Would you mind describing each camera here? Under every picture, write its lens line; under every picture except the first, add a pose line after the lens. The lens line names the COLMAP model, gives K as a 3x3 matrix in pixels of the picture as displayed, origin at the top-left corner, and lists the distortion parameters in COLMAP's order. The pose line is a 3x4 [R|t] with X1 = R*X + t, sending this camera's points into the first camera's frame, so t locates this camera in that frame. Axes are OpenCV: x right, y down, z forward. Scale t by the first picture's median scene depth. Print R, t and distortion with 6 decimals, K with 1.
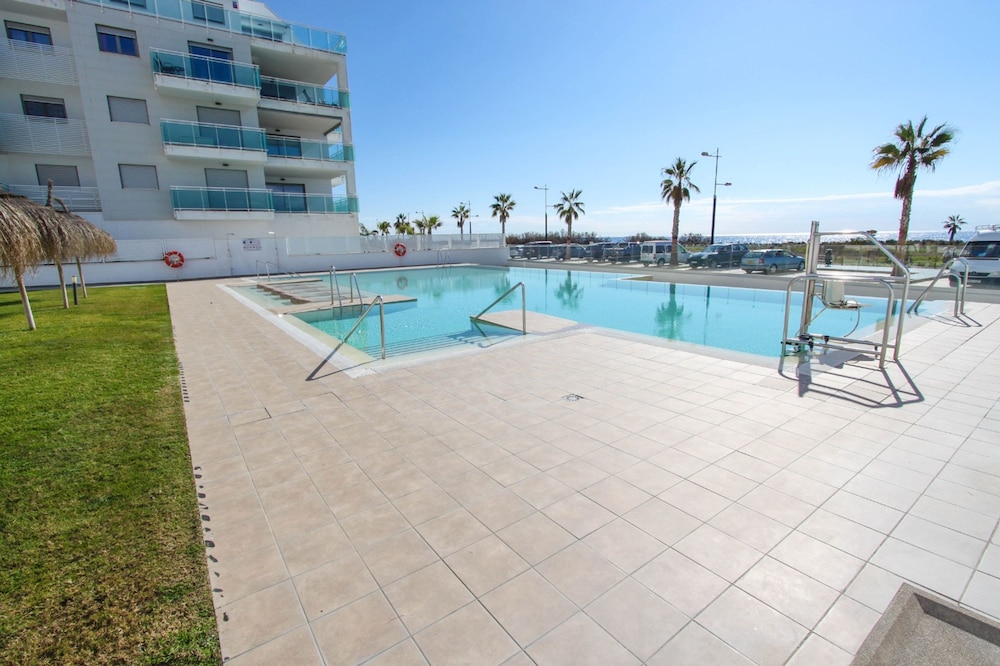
lens RADIAL K [[467.1, 0, 500.0], [0, 467.1, 333.0], [0, 0, 1]] dist [-0.015812, -0.000244]
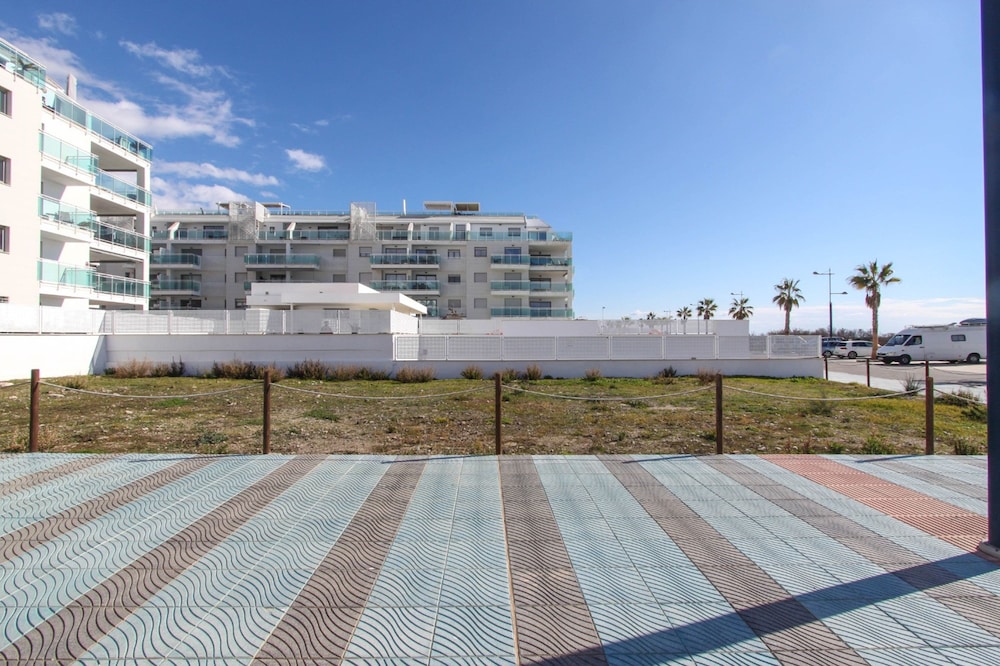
lens RADIAL K [[467.1, 0, 500.0], [0, 467.1, 333.0], [0, 0, 1]] dist [-0.015812, -0.000244]
pose [[0.828102, 0.016348, -0.560339, 0.447232], [-0.126913, 0.979088, -0.158993, 0.125446], [0.546022, 0.202777, 0.812860, -0.598235]]
